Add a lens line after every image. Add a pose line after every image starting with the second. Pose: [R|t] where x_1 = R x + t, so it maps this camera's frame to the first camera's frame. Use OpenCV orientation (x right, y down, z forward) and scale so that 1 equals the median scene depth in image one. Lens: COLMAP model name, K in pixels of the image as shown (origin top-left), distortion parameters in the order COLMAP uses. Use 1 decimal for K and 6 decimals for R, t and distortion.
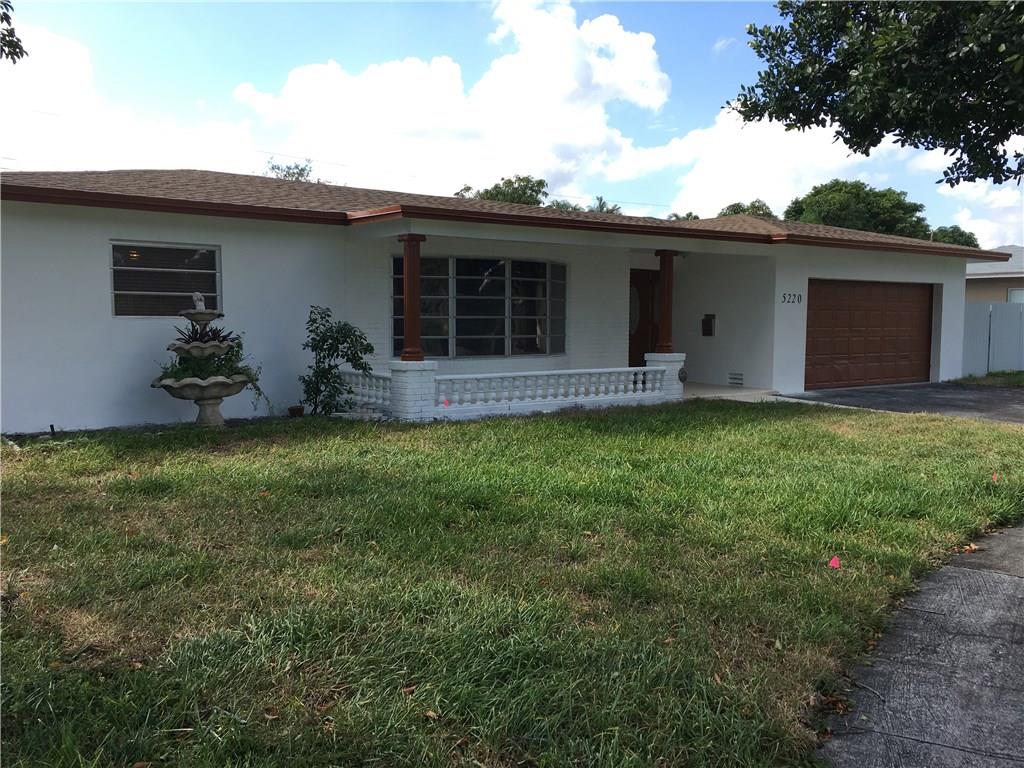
lens RADIAL K [[872.5, 0, 511.9], [0, 872.5, 382.7], [0, 0, 1]] dist [0.058137, -0.042859]
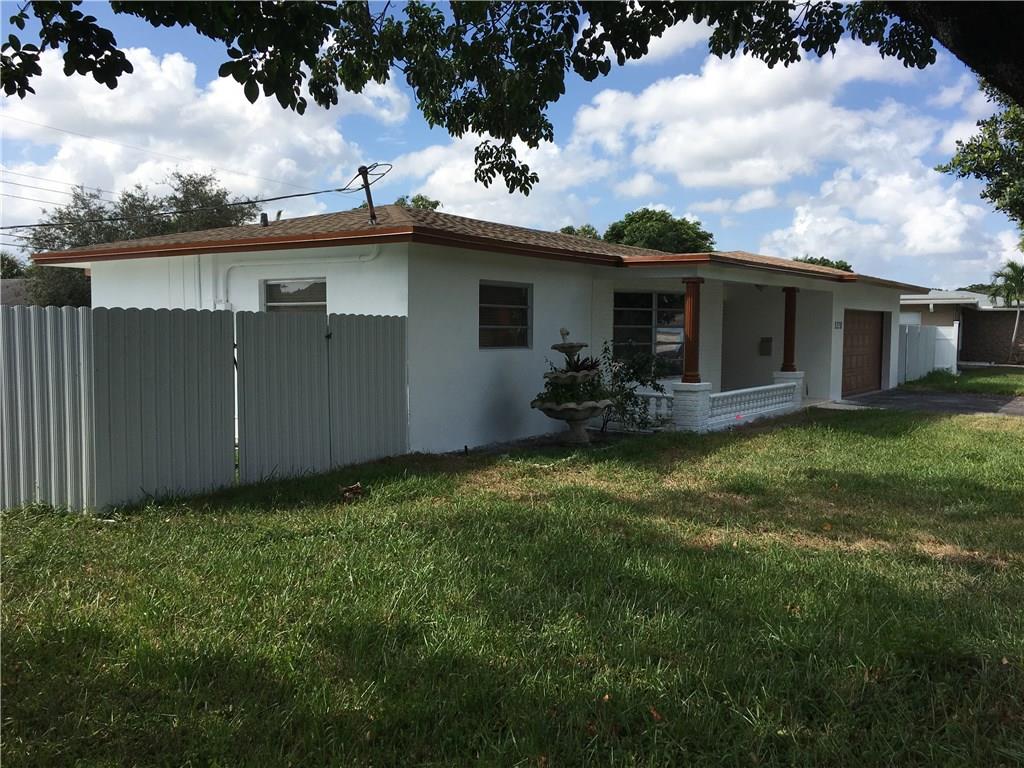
lens RADIAL K [[872.5, 0, 514.0], [0, 872.5, 383.9], [0, 0, 1]] dist [0.058137, -0.042859]
pose [[0.954268, -0.017953, 0.298414, -0.481864], [0.020811, 0.999763, -0.006403, -0.014110], [-0.298228, 0.012321, 0.954415, -0.046770]]
